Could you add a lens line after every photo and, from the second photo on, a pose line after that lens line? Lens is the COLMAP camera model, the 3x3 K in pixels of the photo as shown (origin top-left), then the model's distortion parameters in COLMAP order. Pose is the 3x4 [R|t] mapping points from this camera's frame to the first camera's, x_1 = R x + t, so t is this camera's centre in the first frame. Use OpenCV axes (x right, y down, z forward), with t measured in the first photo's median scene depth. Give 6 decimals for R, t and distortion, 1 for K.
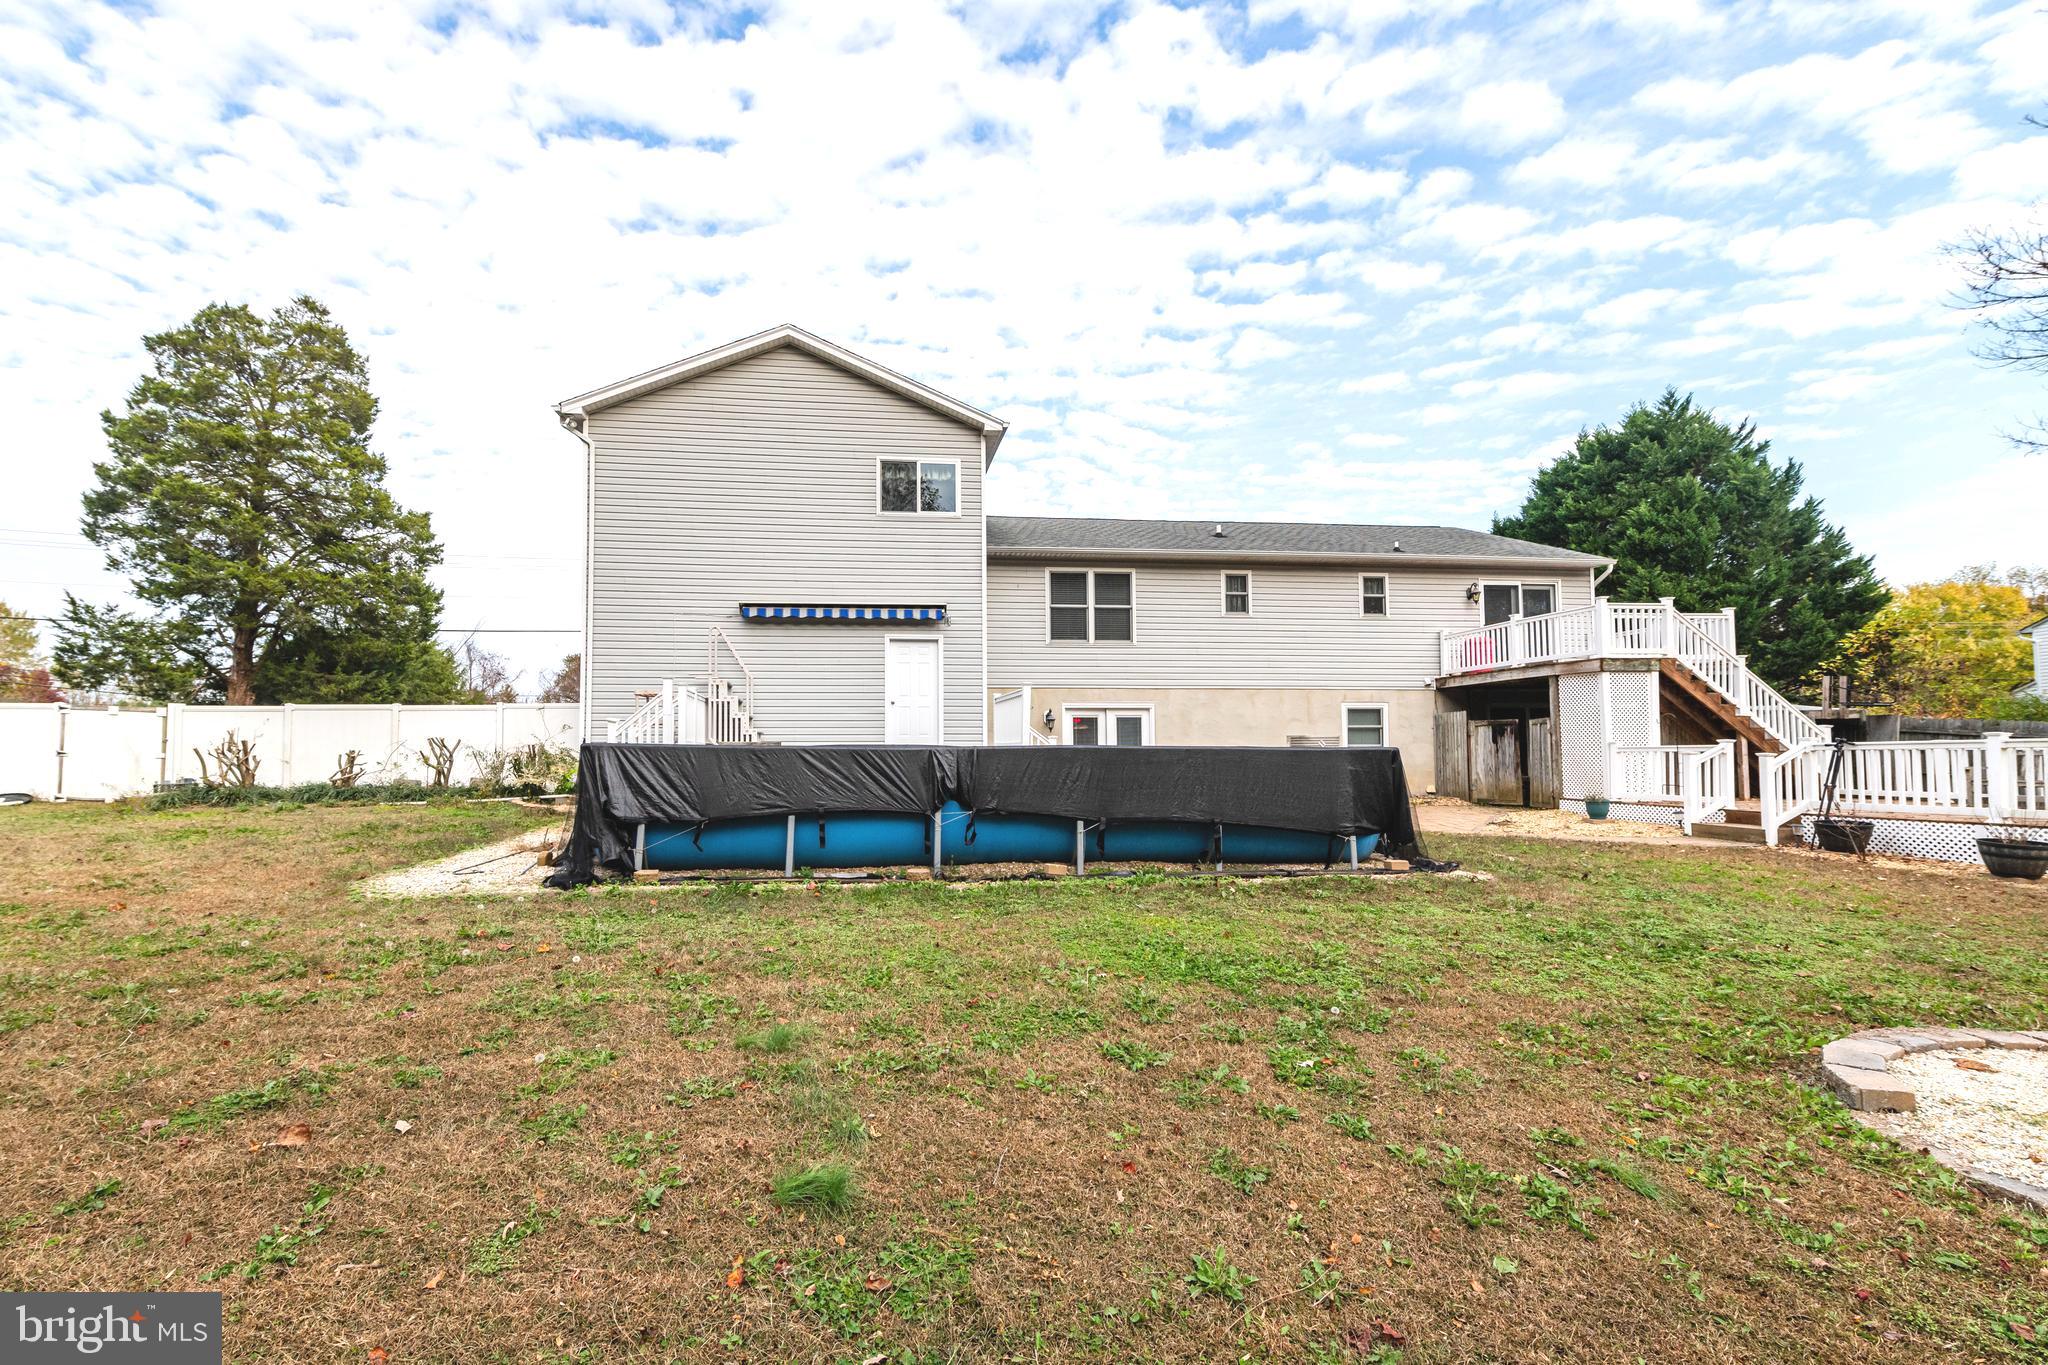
lens RADIAL K [[825.9, 0, 1020.4], [0, 825.9, 706.0], [0, 0, 1]] dist [0.015985, -0.000011]
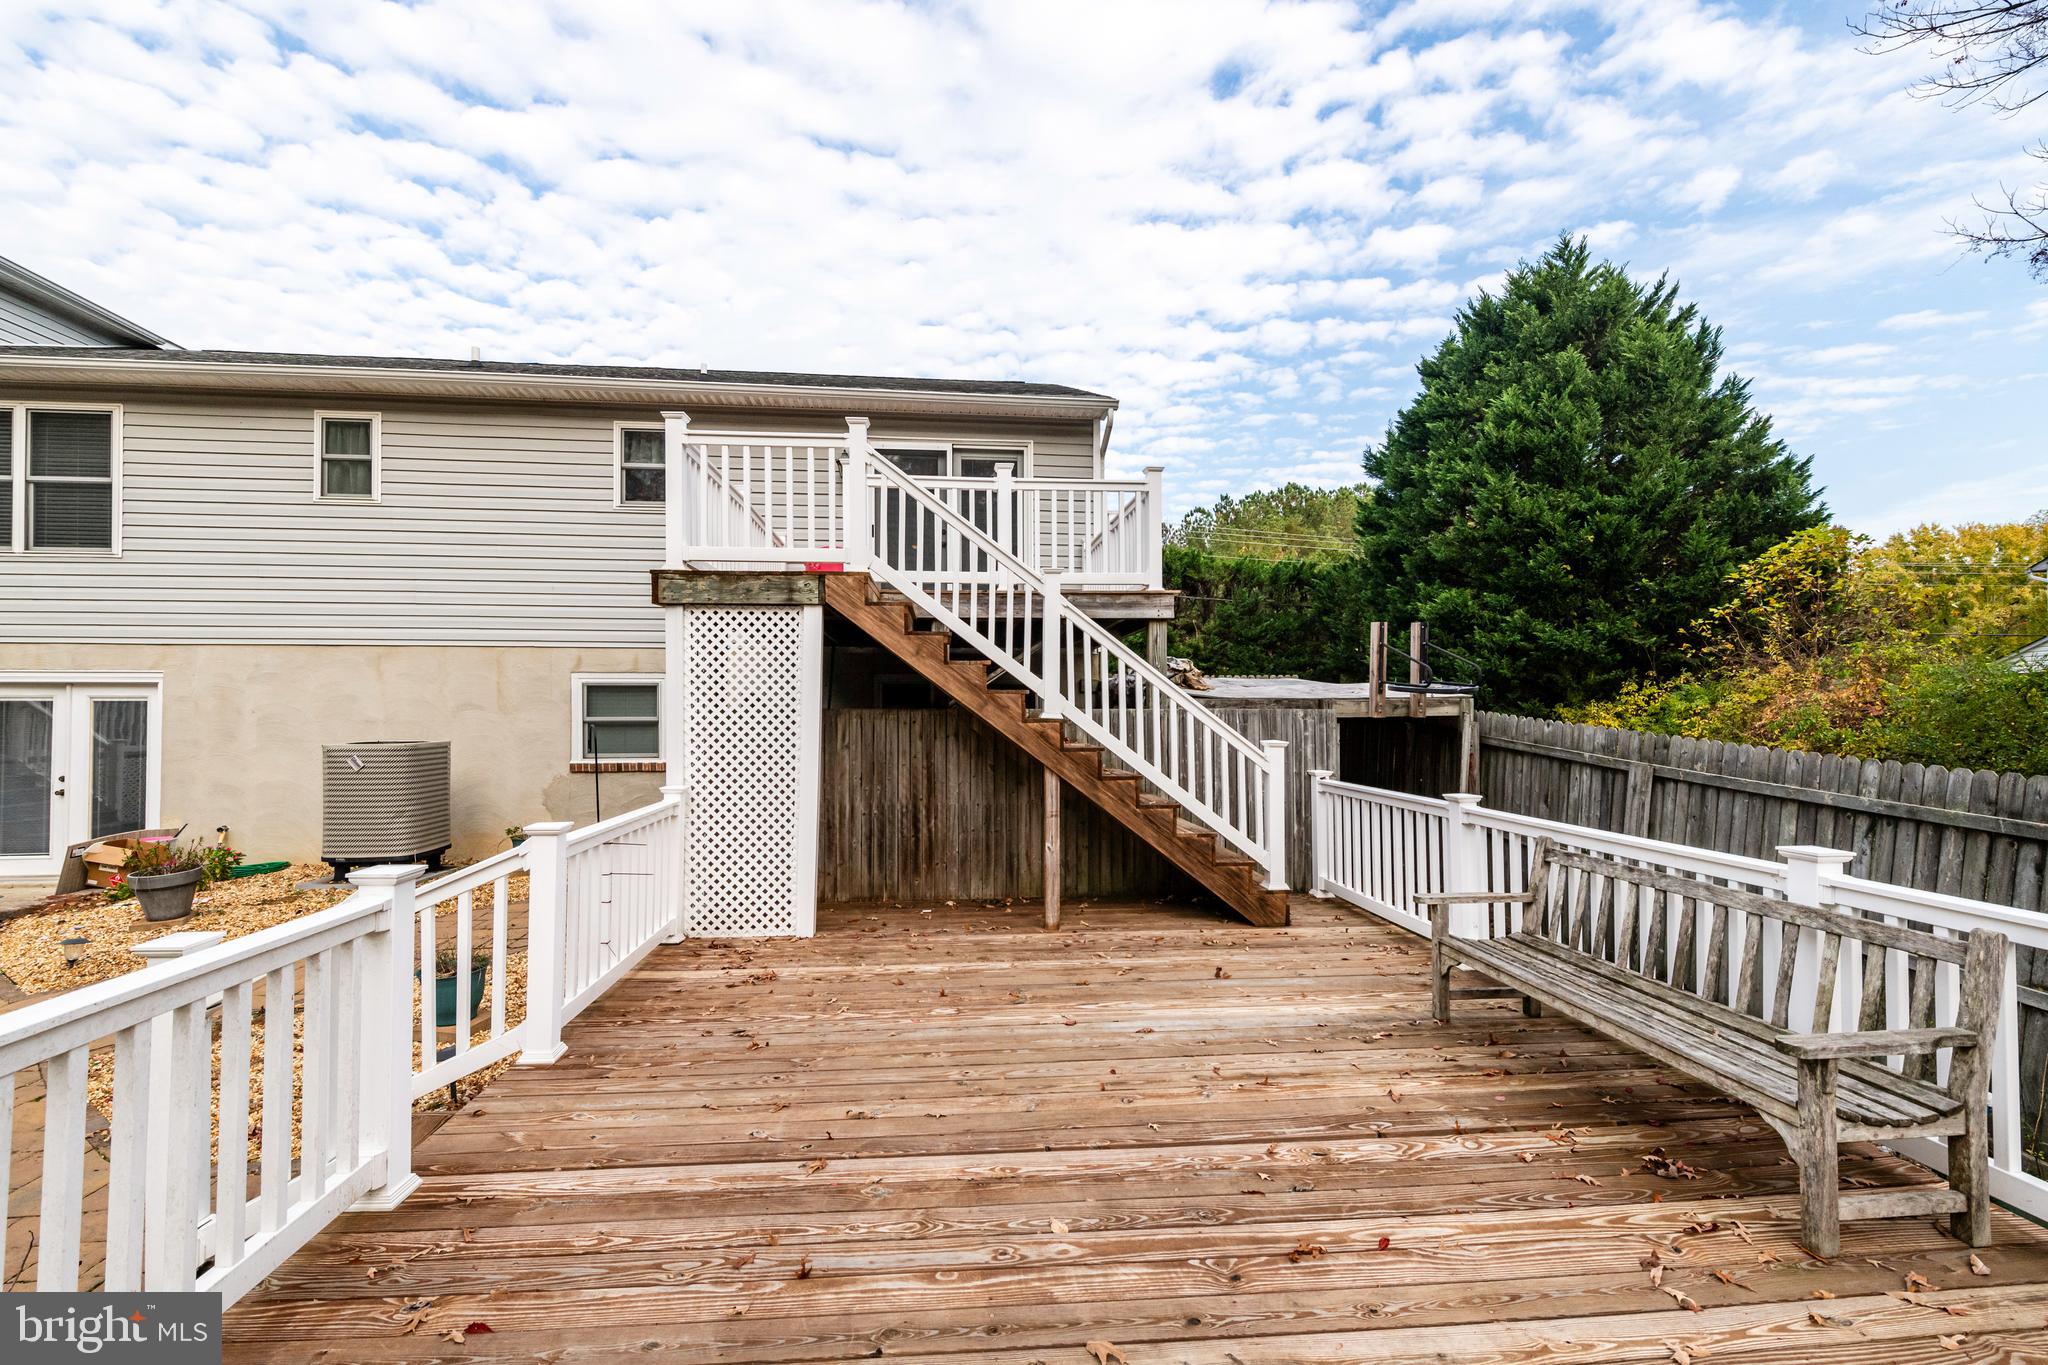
lens RADIAL K [[864.7, 0, 1024.0], [0, 864.7, 682.5], [0, 0, 1]] dist [0.013697, -0.000139]
pose [[0.999838, 0.003971, -0.017530, 0.382475], [-0.003542, 0.999695, 0.024440, -0.007049], [0.017622, -0.024374, 0.999548, 0.262671]]
